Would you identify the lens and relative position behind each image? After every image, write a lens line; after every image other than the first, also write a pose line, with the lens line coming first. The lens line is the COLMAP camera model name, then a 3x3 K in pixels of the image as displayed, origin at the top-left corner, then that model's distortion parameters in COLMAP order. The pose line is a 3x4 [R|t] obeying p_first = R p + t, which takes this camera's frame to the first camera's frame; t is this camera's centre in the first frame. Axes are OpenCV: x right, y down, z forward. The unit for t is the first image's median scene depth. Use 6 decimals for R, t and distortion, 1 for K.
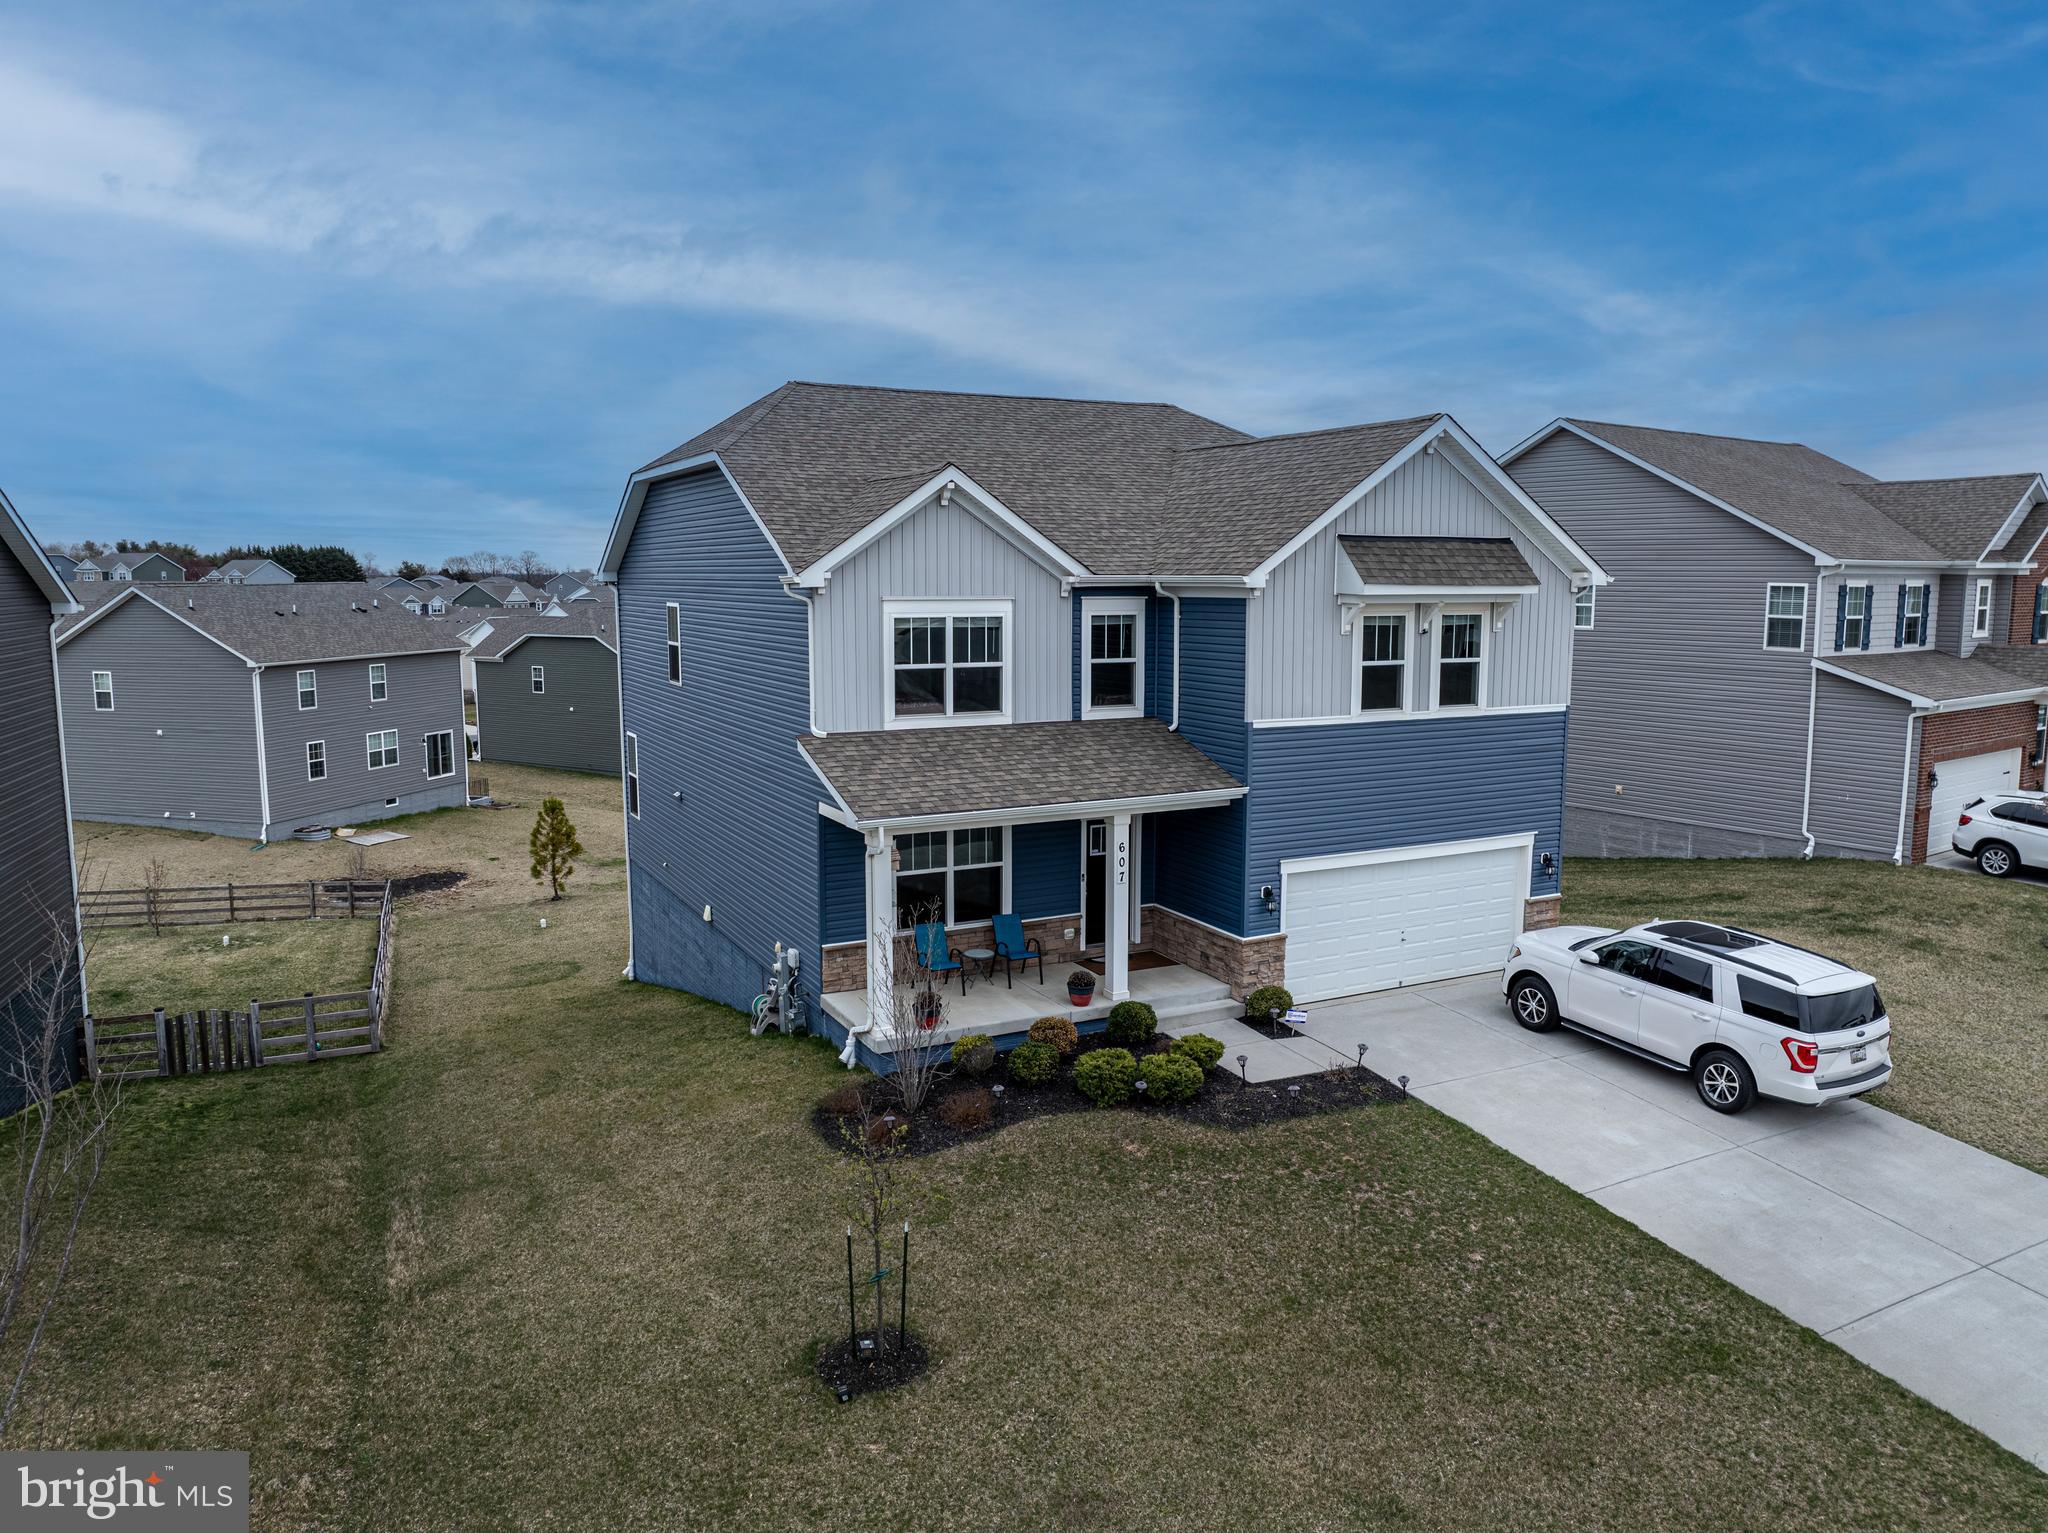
lens RADIAL K [[1444.1, 0, 1033.3], [0, 1444.1, 756.8], [0, 0, 1]] dist [-0.034983, -0.009968]
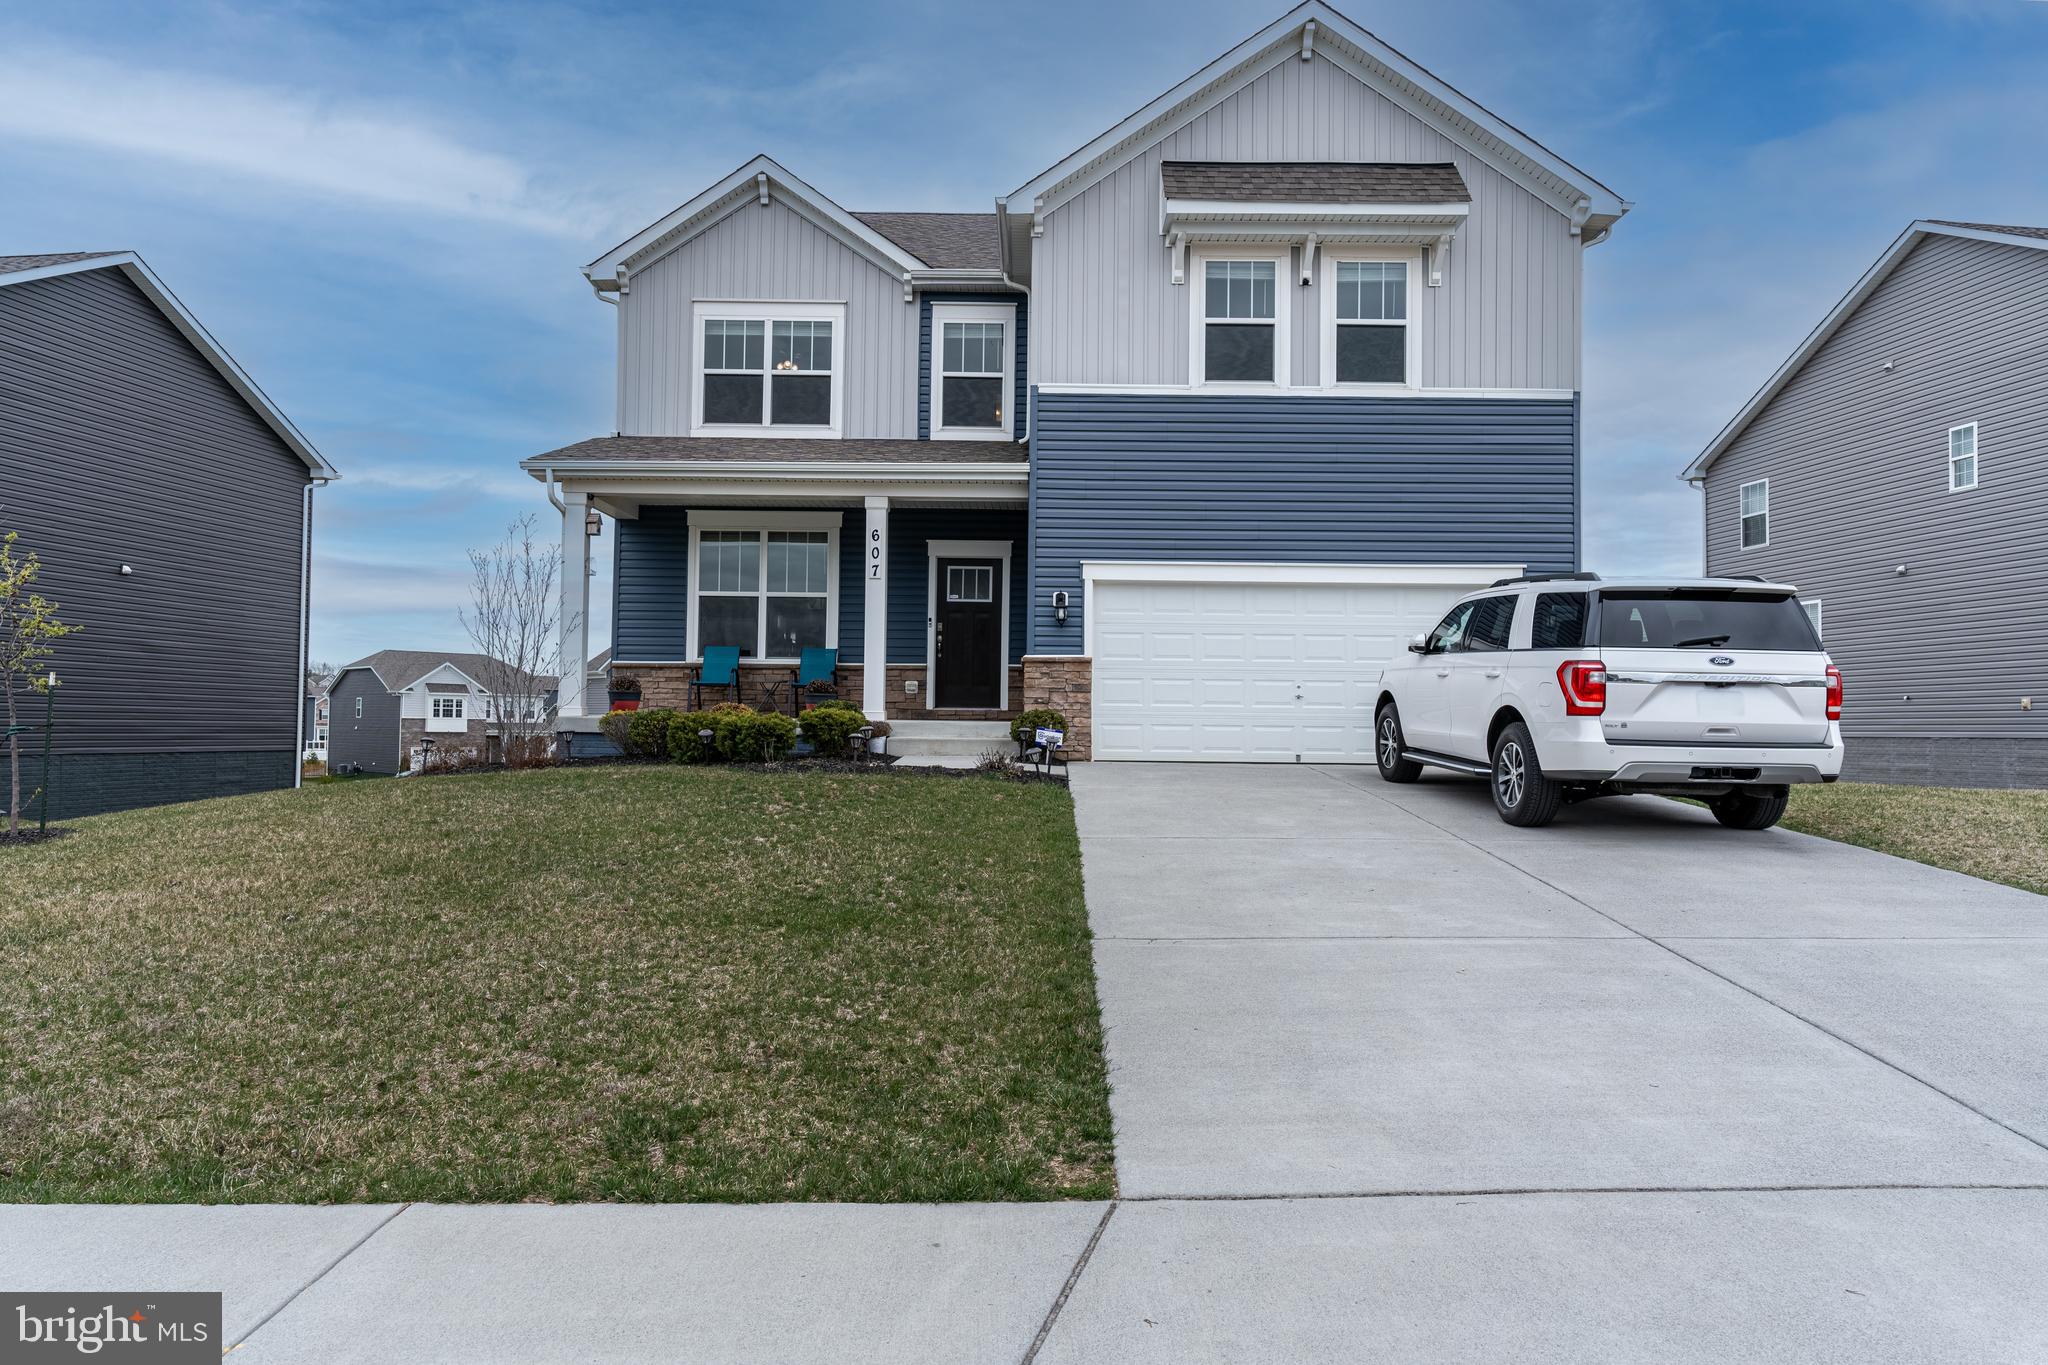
lens RADIAL K [[1347.6, 0, 1024.1], [0, 1347.6, 691.0], [0, 0, 1]] dist [-0.002773, 0.011236]
pose [[0.885661, -0.004762, -0.464308, 0.482888], [-0.069677, 0.987262, -0.143033, 0.248197], [0.459075, 0.159030, 0.874048, 0.344542]]
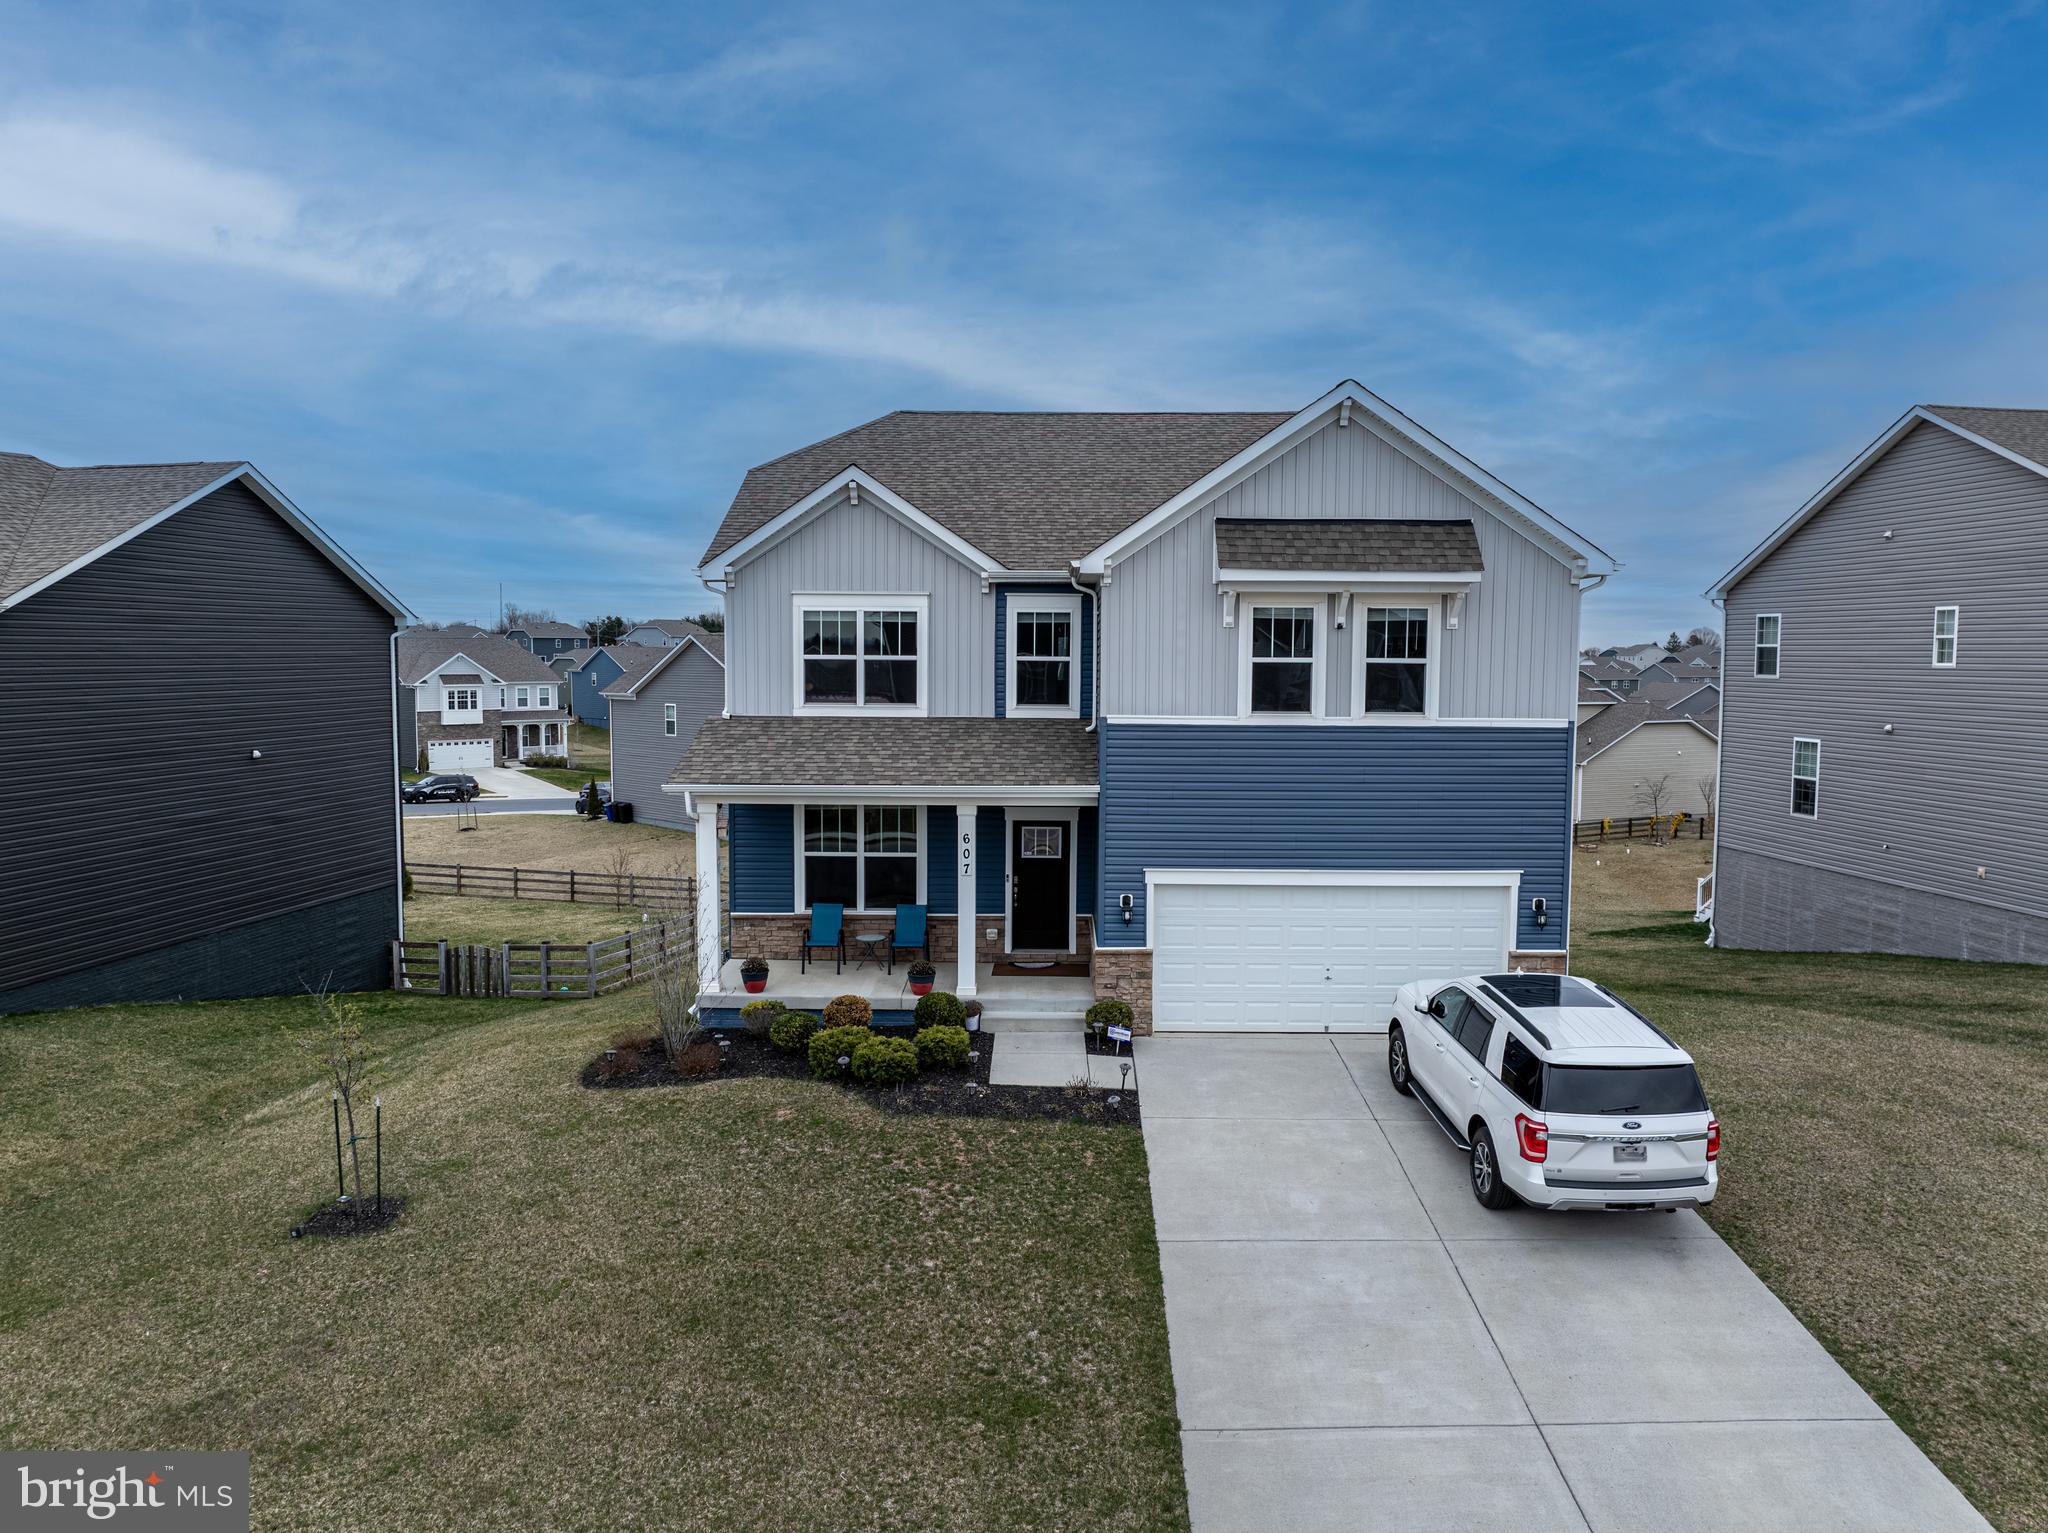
lens RADIAL K [[1444.1, 0, 1040.4], [0, 1444.1, 770.2], [0, 0, 1]] dist [-0.034983, -0.009968]
pose [[0.884514, 0.042296, -0.464593, 0.536080], [-0.064275, 0.997433, -0.031564, 0.041840], [0.462065, 0.057780, 0.884962, 0.140890]]
